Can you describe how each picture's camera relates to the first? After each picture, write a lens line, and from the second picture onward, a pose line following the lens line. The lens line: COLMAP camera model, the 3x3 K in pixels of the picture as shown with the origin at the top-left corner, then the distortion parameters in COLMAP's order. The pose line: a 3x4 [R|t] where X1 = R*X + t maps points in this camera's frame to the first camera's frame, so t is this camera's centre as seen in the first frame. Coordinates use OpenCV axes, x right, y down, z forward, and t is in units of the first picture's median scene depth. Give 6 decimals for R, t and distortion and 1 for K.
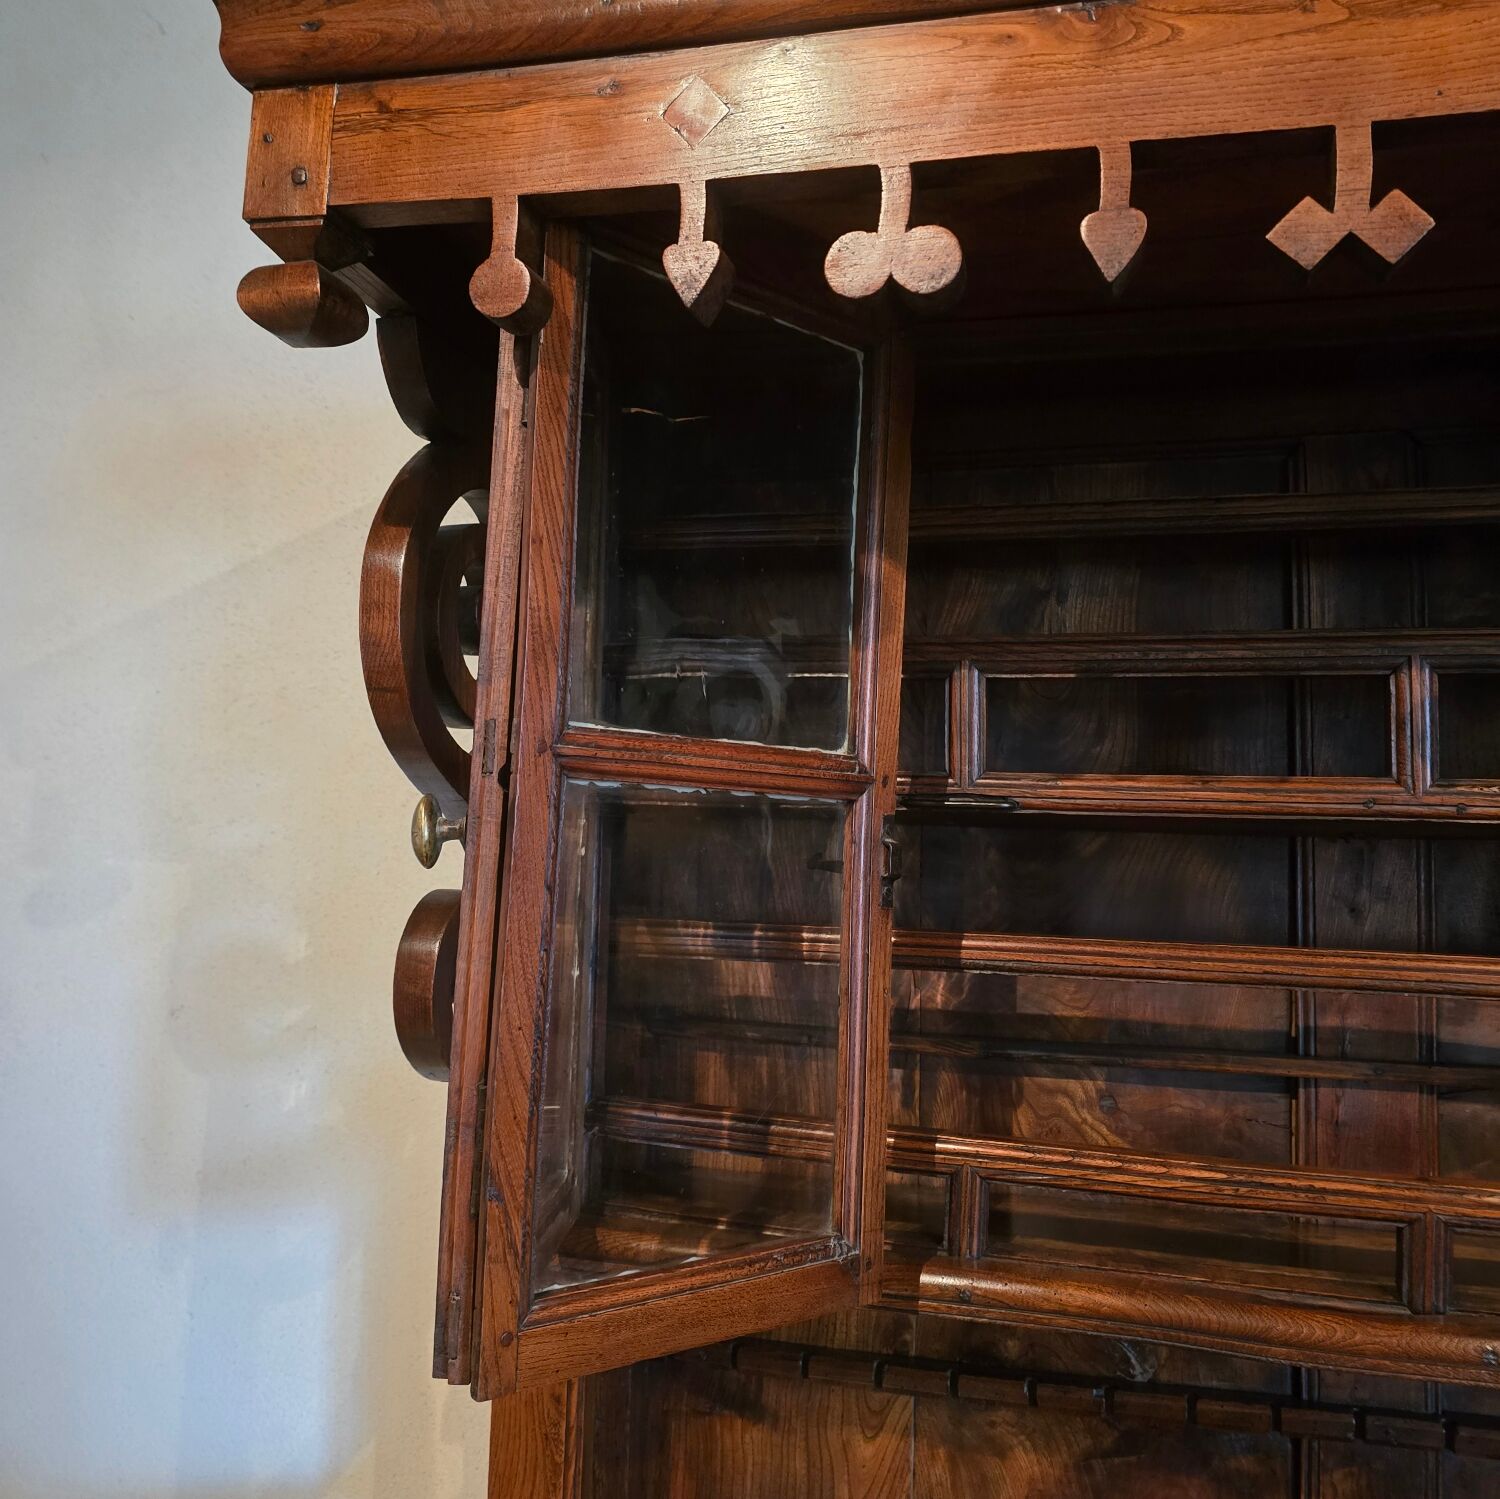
lens RADIAL K [[1356.8, 0, 750.0], [0, 1356.8, 749.5], [0, 0, 1]] dist [0.090770, -0.128537]
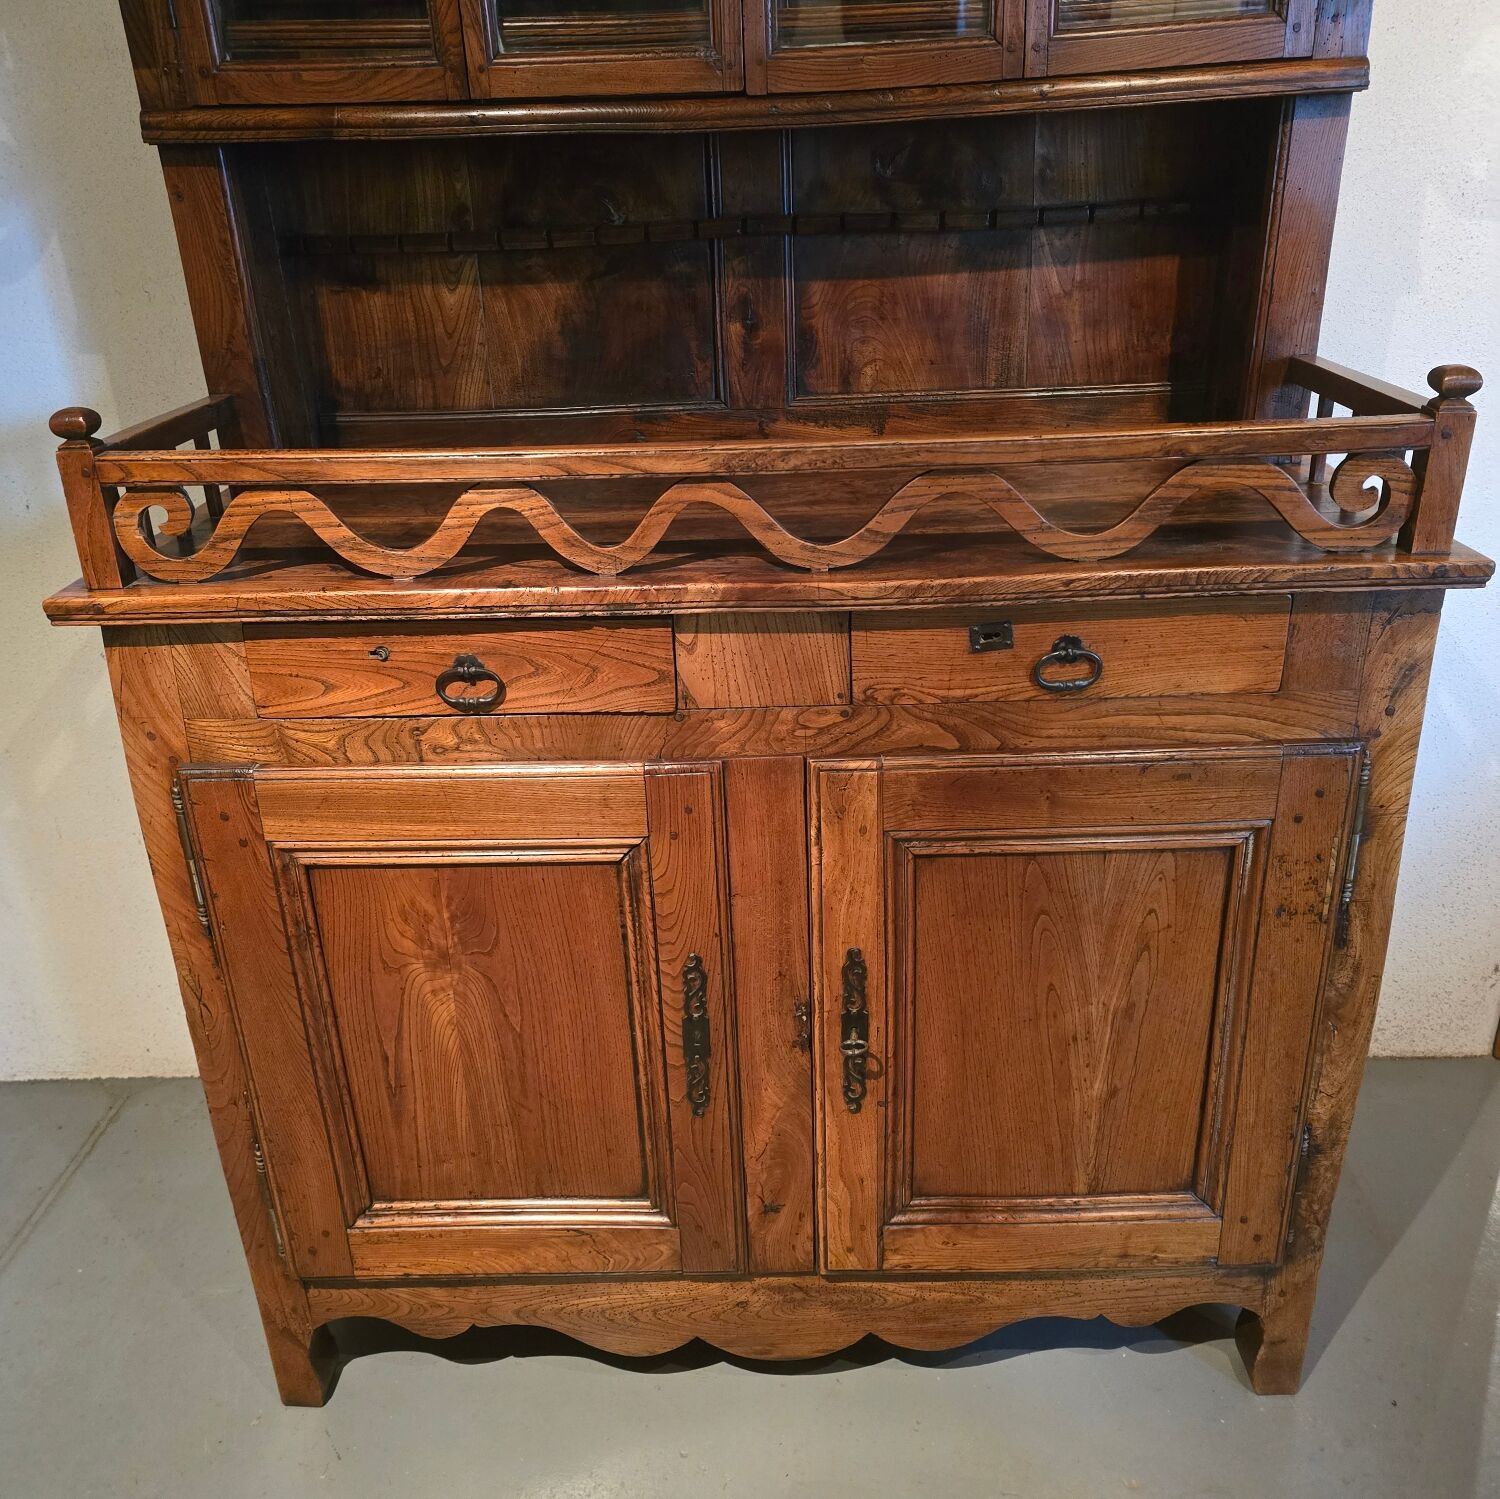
lens RADIAL K [[1341.3, 0, 752.3], [0, 1341.3, 730.6], [0, 0, 1]] dist [0.106397, -0.146736]
pose [[0.970188, -0.152151, 0.188643, 0.069165], [0.045034, 0.877997, 0.476543, 0.305813], [-0.238135, -0.453841, 0.858674, -0.802455]]
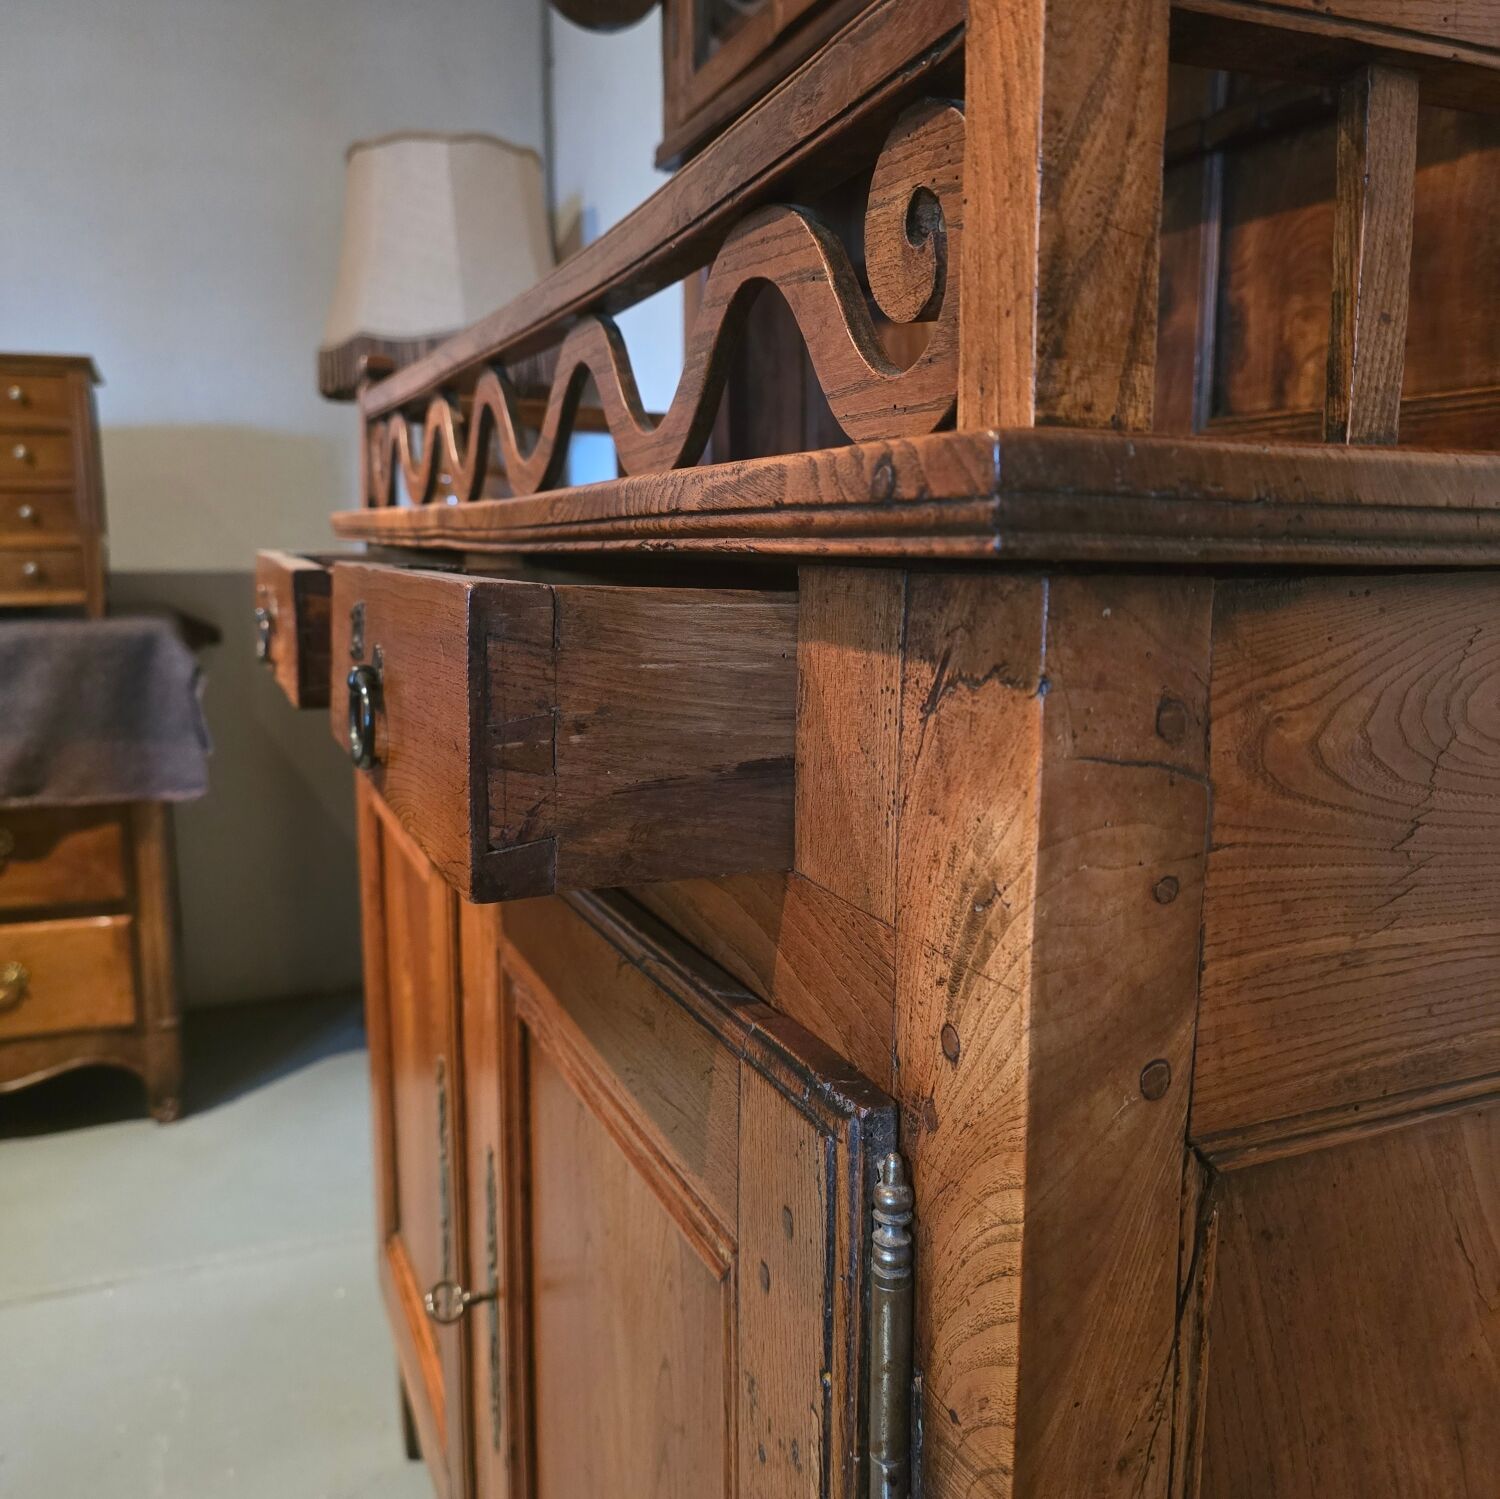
lens RADIAL K [[1356.8, 0, 750.0], [0, 1356.8, 749.5], [0, 0, 1]] dist [0.090770, -0.128537]
pose [[0.595224, 0.089285, -0.798584, 1.386791], [0.080316, 0.982221, 0.169680, 0.896956], [0.799536, -0.165136, 0.577470, 0.094417]]
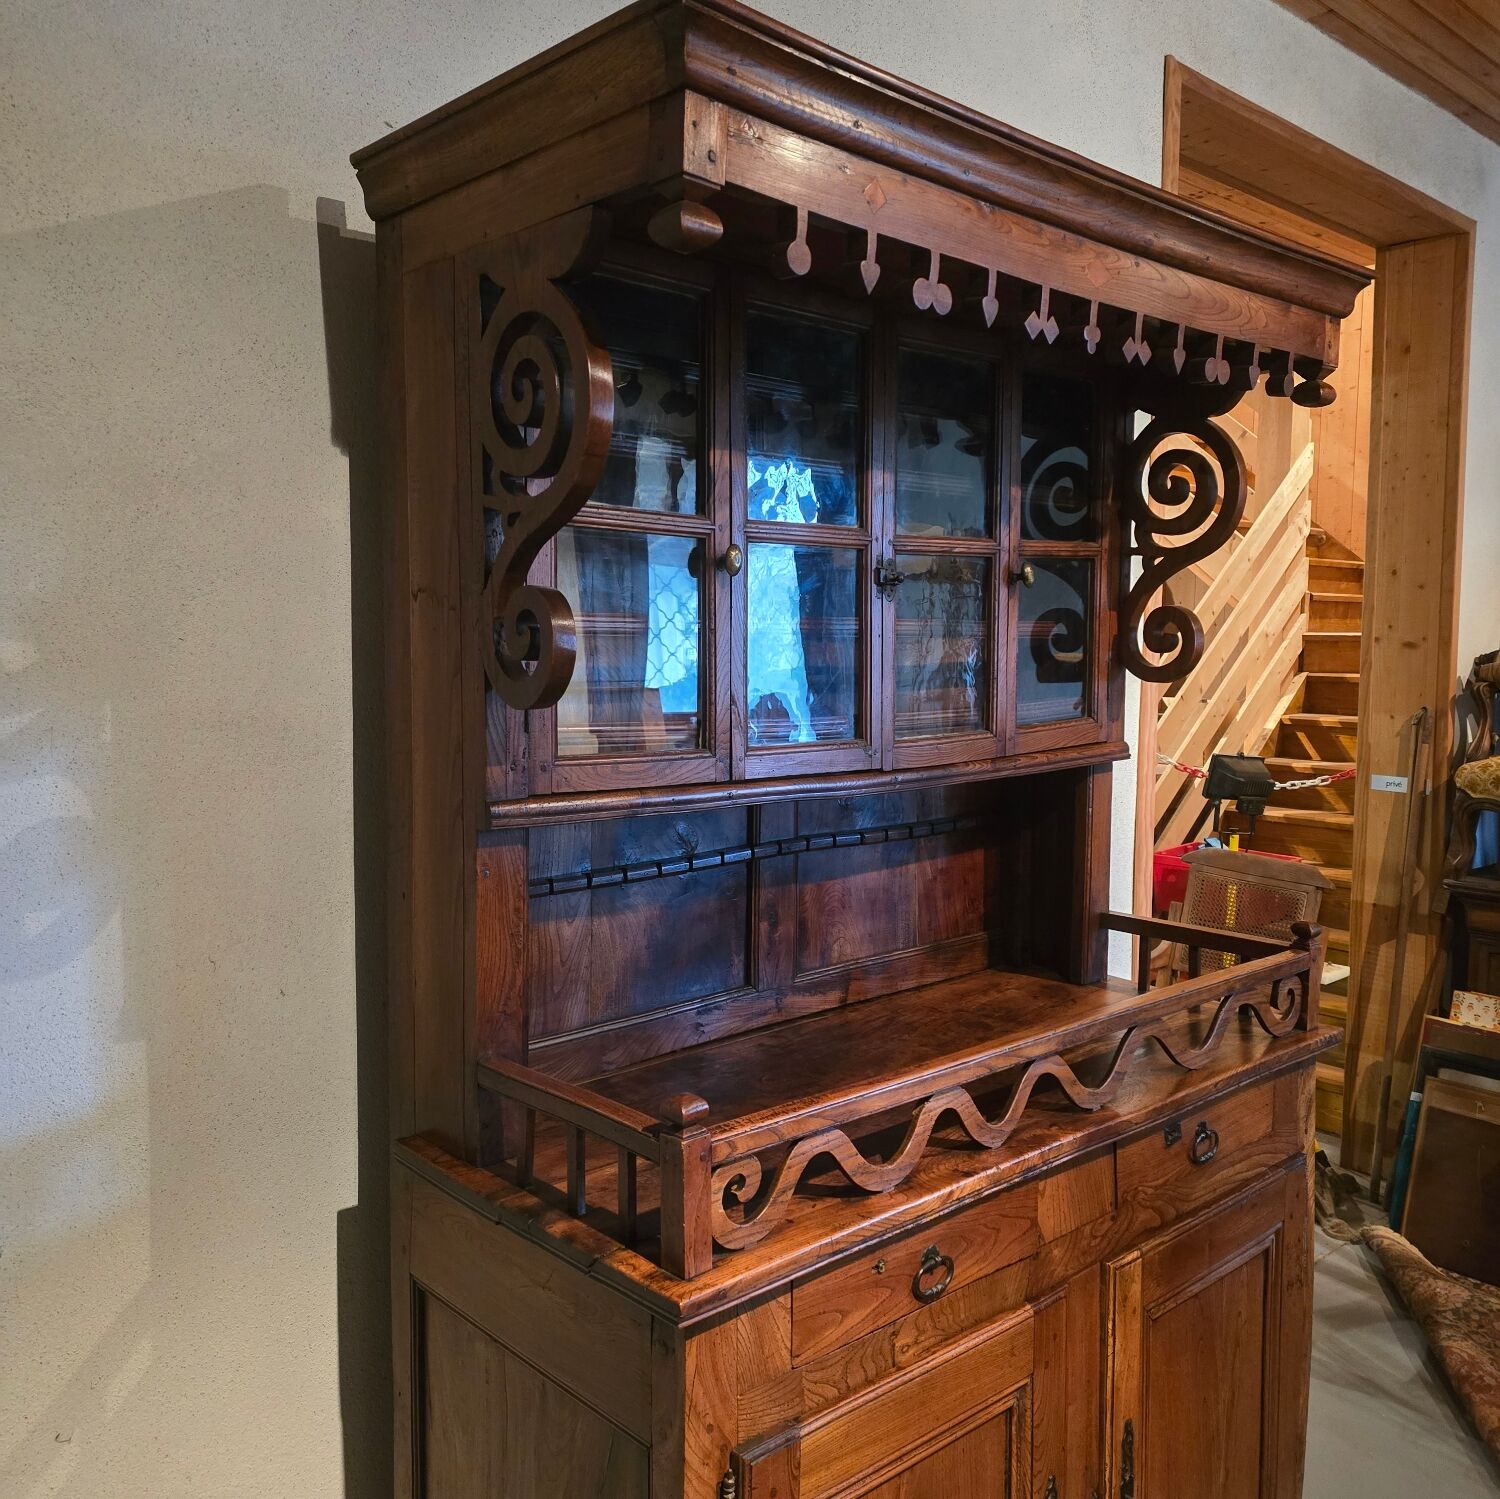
lens RADIAL K [[1344.7, 0, 750.0], [0, 1344.7, 719.4], [0, 0, 1]] dist [0.097891, -0.129878]
pose [[0.552861, -0.080405, 0.829385, -1.511059], [-0.056375, 0.989444, 0.133501, 0.040288], [-0.831364, -0.120564, 0.542492, -0.040090]]
